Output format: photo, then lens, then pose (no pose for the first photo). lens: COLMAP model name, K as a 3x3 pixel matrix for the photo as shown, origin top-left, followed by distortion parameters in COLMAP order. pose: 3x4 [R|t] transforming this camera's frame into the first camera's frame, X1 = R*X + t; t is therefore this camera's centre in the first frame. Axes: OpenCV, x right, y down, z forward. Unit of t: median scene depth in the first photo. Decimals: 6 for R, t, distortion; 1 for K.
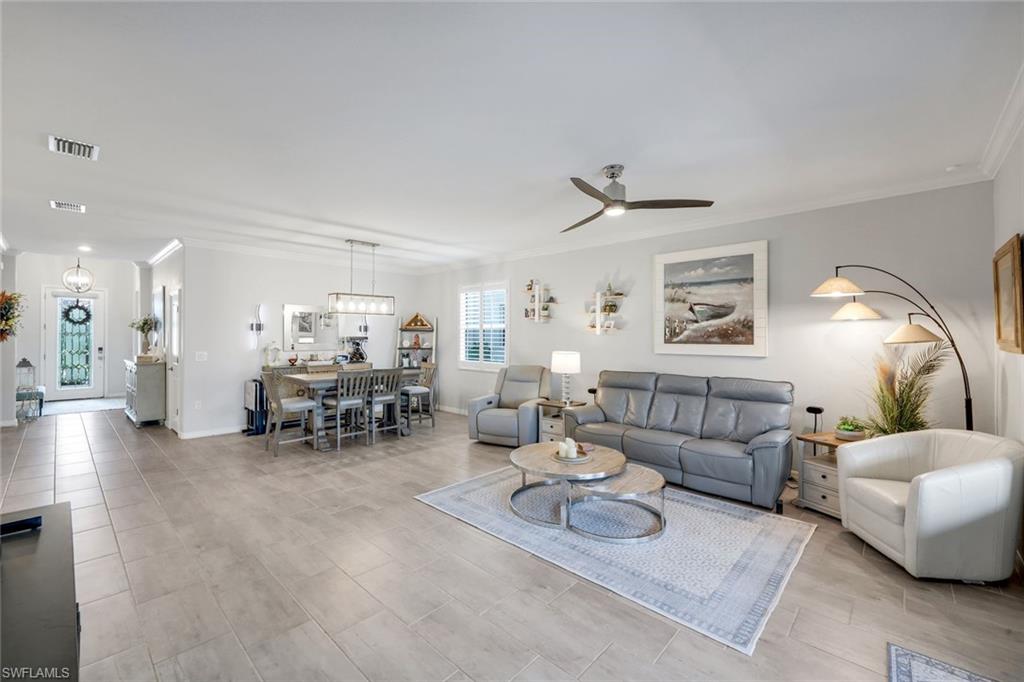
lens RADIAL K [[417.8, 0, 514.1], [0, 417.8, 340.1], [0, 0, 1]] dist [-0.002894, 0.000392]
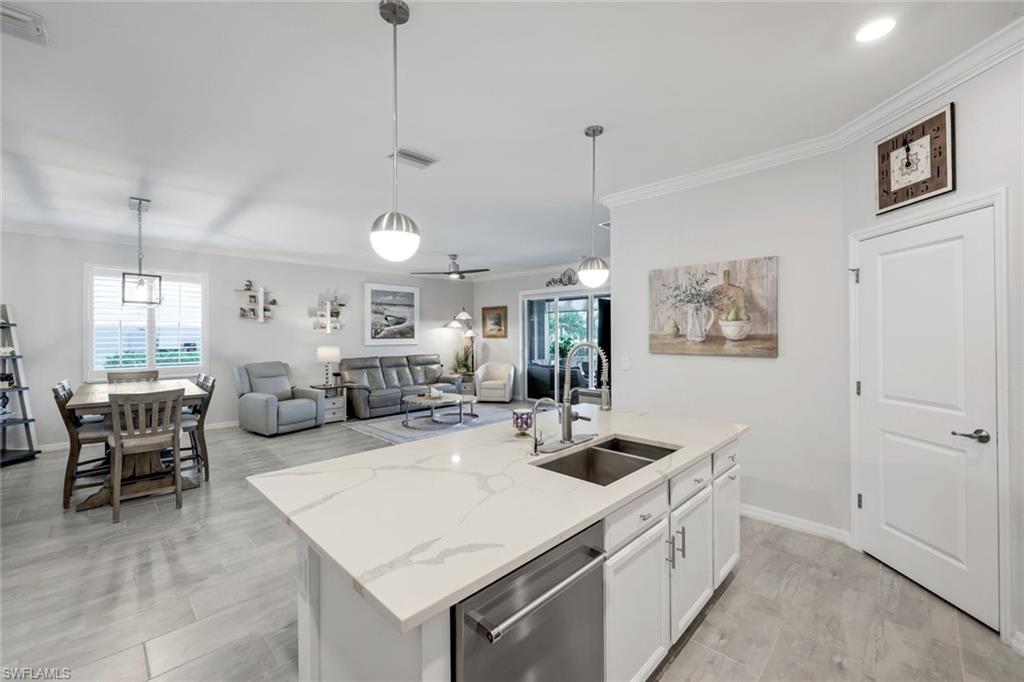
lens RADIAL K [[417.8, 0, 506.5], [0, 417.8, 334.1], [0, 0, 1]] dist [-0.002894, 0.000392]
pose [[0.044079, -0.003185, 0.999023, -0.991020], [0.013090, 0.999911, 0.002610, -0.006510], [-0.998942, 0.012962, 0.044117, 0.332087]]
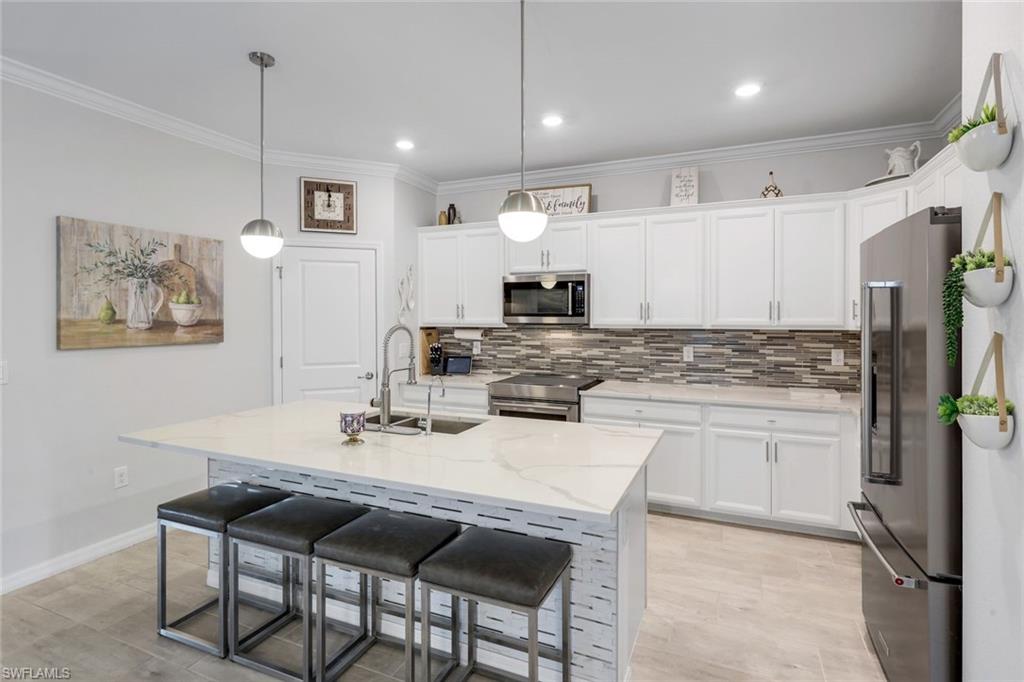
lens RADIAL K [[509.1, 0, 508.0], [0, 509.1, 318.8], [0, 0, 1]] dist [-0.002267, -0.000964]
pose [[-0.947019, -0.001731, -0.321172, -0.608735], [-0.004472, 0.999960, 0.007798, -0.007585], [0.321145, 0.008821, -0.946989, 0.712490]]
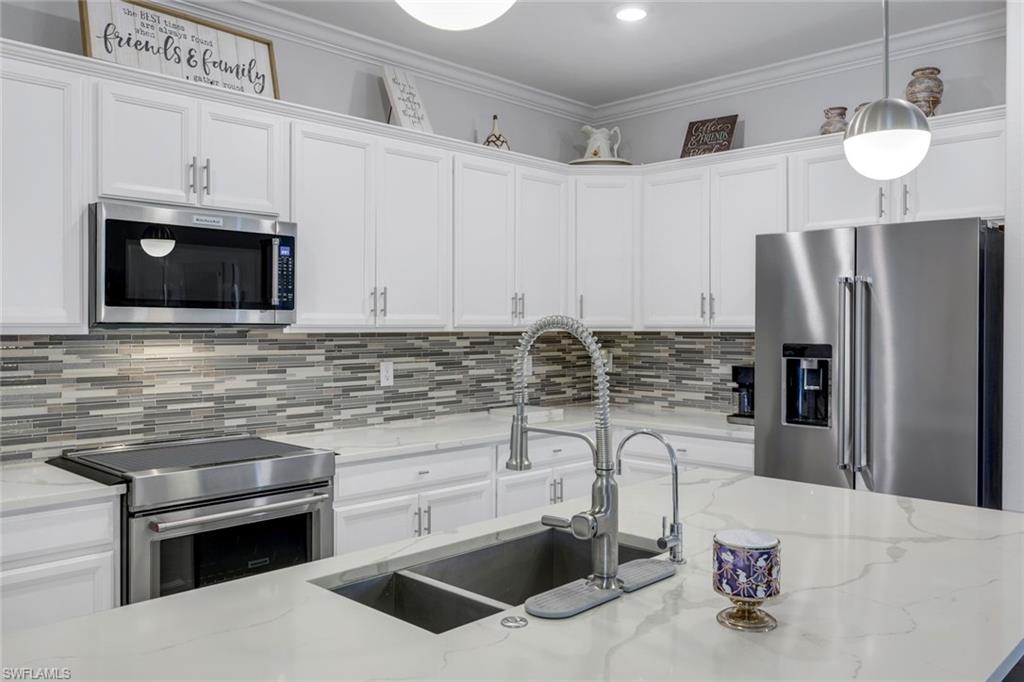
lens RADIAL K [[808.7, 0, 506.9], [0, 808.7, 332.6], [0, 0, 1]] dist [-0.004354, -0.000810]
pose [[-0.029068, 0.005713, -0.999561, -0.400375], [-0.007329, 0.999956, 0.005929, 0.004883], [0.999551, 0.007498, -0.029025, 0.275100]]
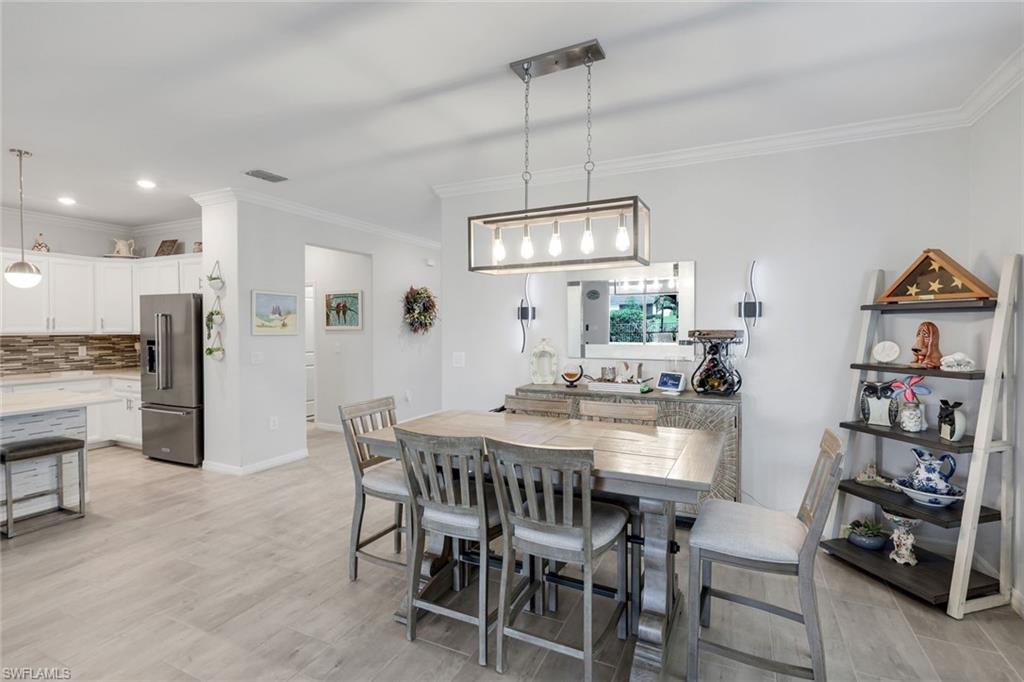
lens RADIAL K [[482.7, 0, 511.0], [0, 482.7, 334.4], [0, 0, 1]] dist [-0.002070, 0.001139]
pose [[0.298019, 0.012231, -0.954482, 0.007497], [-0.007281, 0.999918, 0.010540, -0.008840], [0.954532, 0.003809, 0.298083, 0.802232]]
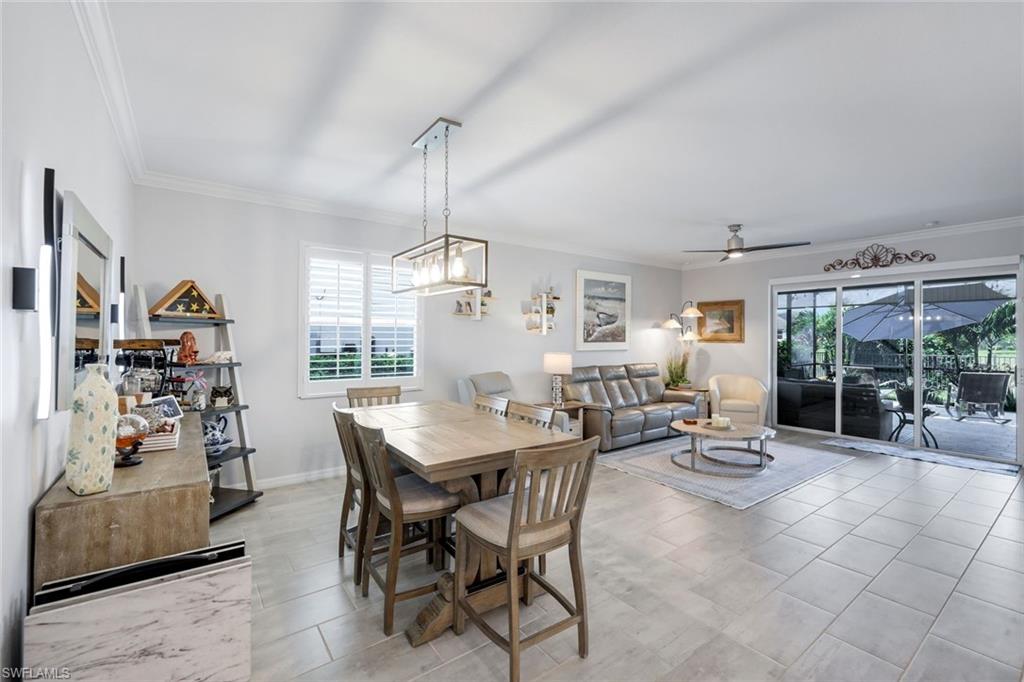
lens RADIAL K [[441.1, 0, 506.3], [0, 441.1, 335.2], [0, 0, 1]] dist [0.006128, -0.001145]
pose [[0.192151, 0.000538, 0.981365, -0.784694], [0.007134, 0.999973, -0.001945, -0.010364], [-0.981339, 0.007375, 0.192142, 0.789520]]
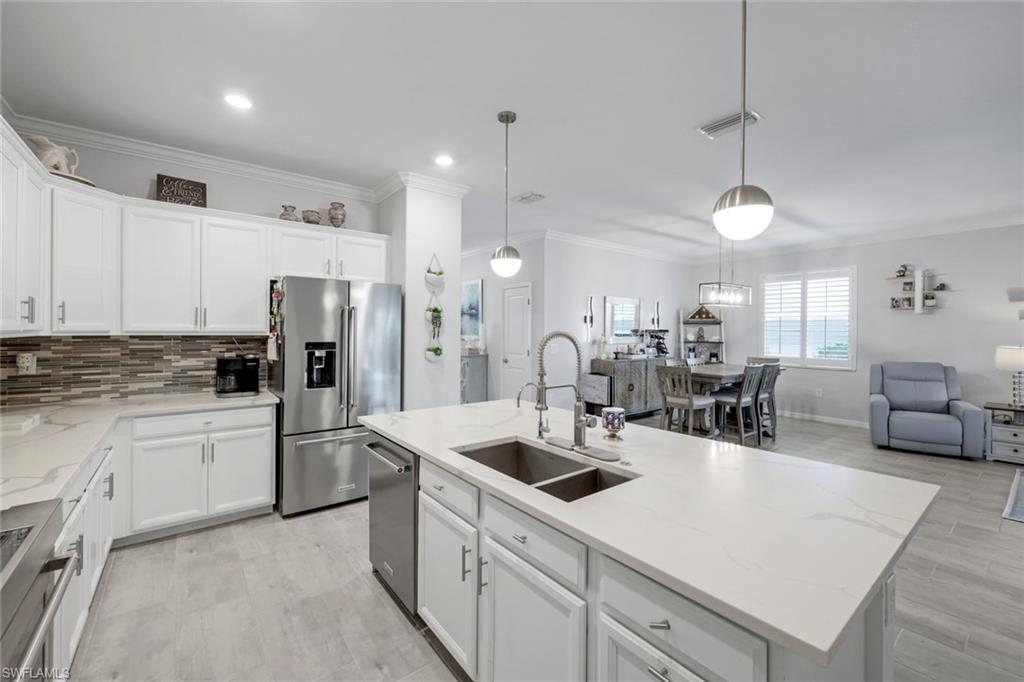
lens RADIAL K [[417.8, 0, 515.4], [0, 417.8, 334.6], [0, 0, 1]] dist [-0.002894, 0.000392]
pose [[0.986982, 0.002959, -0.160803, -0.644976], [-0.003048, 0.999995, -0.000305, 0.005323], [0.160801, 0.000791, 0.986986, 0.002100]]
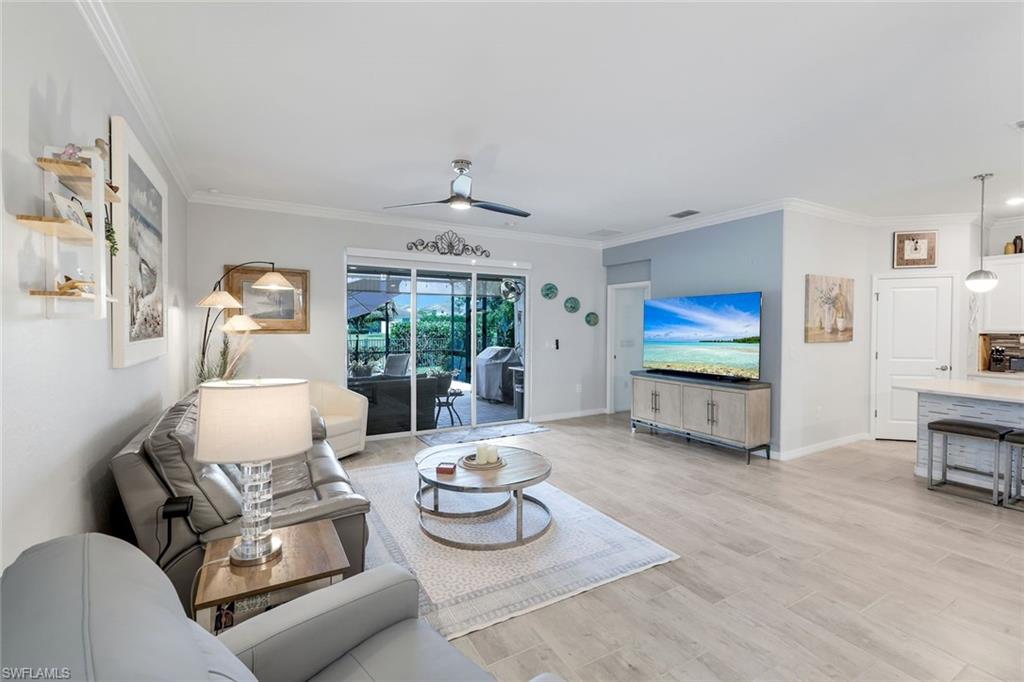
lens RADIAL K [[441.1, 0, 513.3], [0, 441.1, 336.0], [0, 0, 1]] dist [0.006128, -0.001145]
pose [[-0.952203, -0.013268, 0.305179, -0.117119], [-0.003634, 0.999478, 0.032114, -0.008974], [-0.305445, 0.029471, -0.951753, 1.055606]]
